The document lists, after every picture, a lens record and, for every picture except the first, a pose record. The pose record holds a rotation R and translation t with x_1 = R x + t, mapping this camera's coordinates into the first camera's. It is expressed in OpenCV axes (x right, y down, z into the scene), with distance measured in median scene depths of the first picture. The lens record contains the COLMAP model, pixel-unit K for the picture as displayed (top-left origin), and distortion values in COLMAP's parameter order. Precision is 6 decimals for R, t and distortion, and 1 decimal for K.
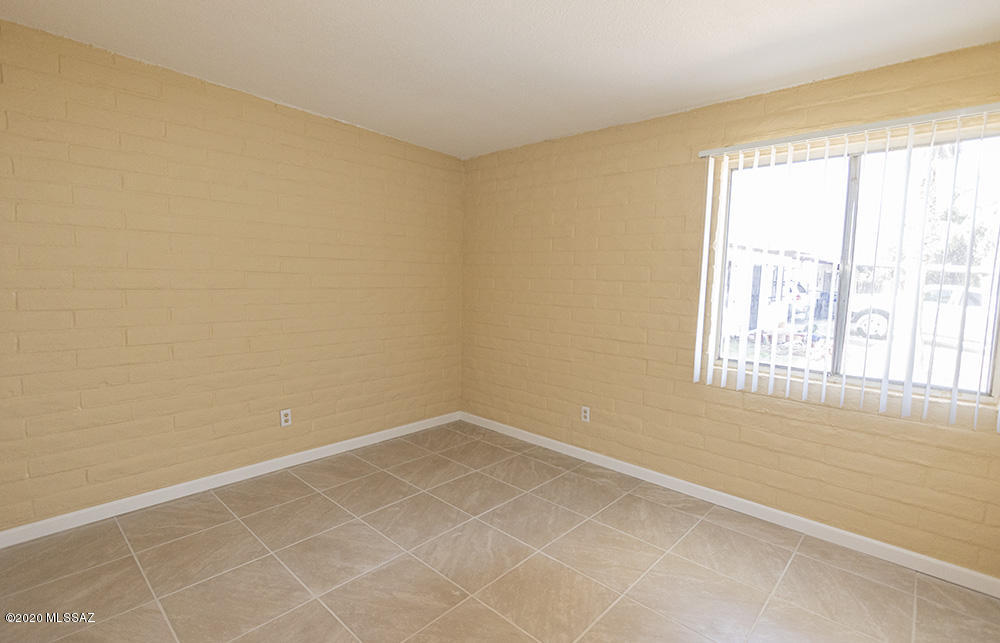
lens RADIAL K [[461.0, 0, 502.5], [0, 461.0, 315.9], [0, 0, 1]] dist [0.009707, -0.001081]
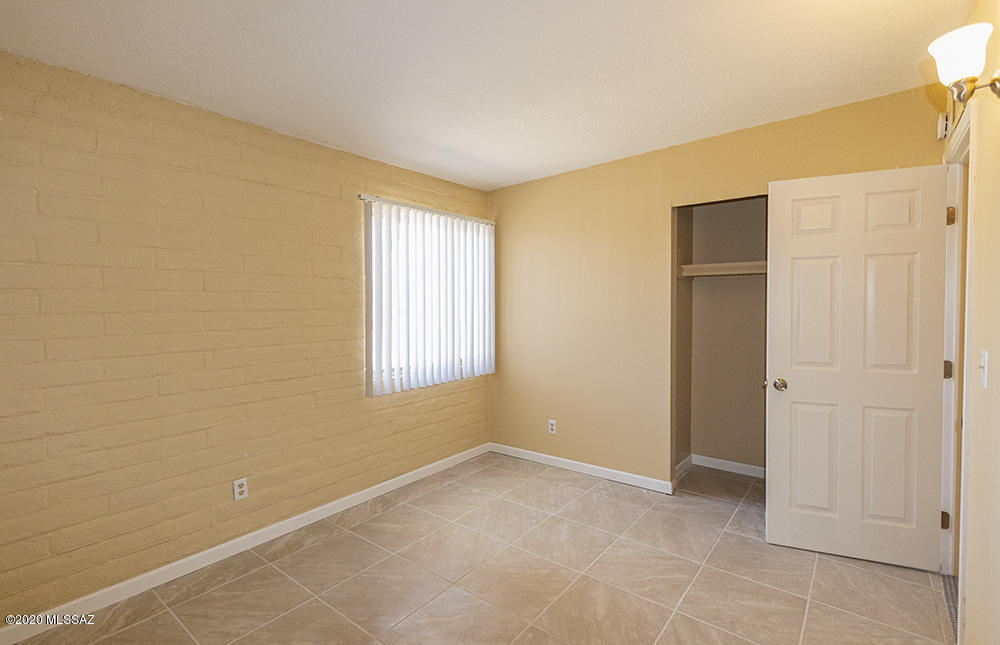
lens RADIAL K [[461.0, 0, 506.1], [0, 461.0, 312.0], [0, 0, 1]] dist [0.009707, -0.001081]
pose [[-0.072889, -0.054316, 0.995860, -0.746348], [0.079176, 0.995049, 0.060067, -0.109348], [-0.994192, 0.083227, -0.068227, 0.753845]]
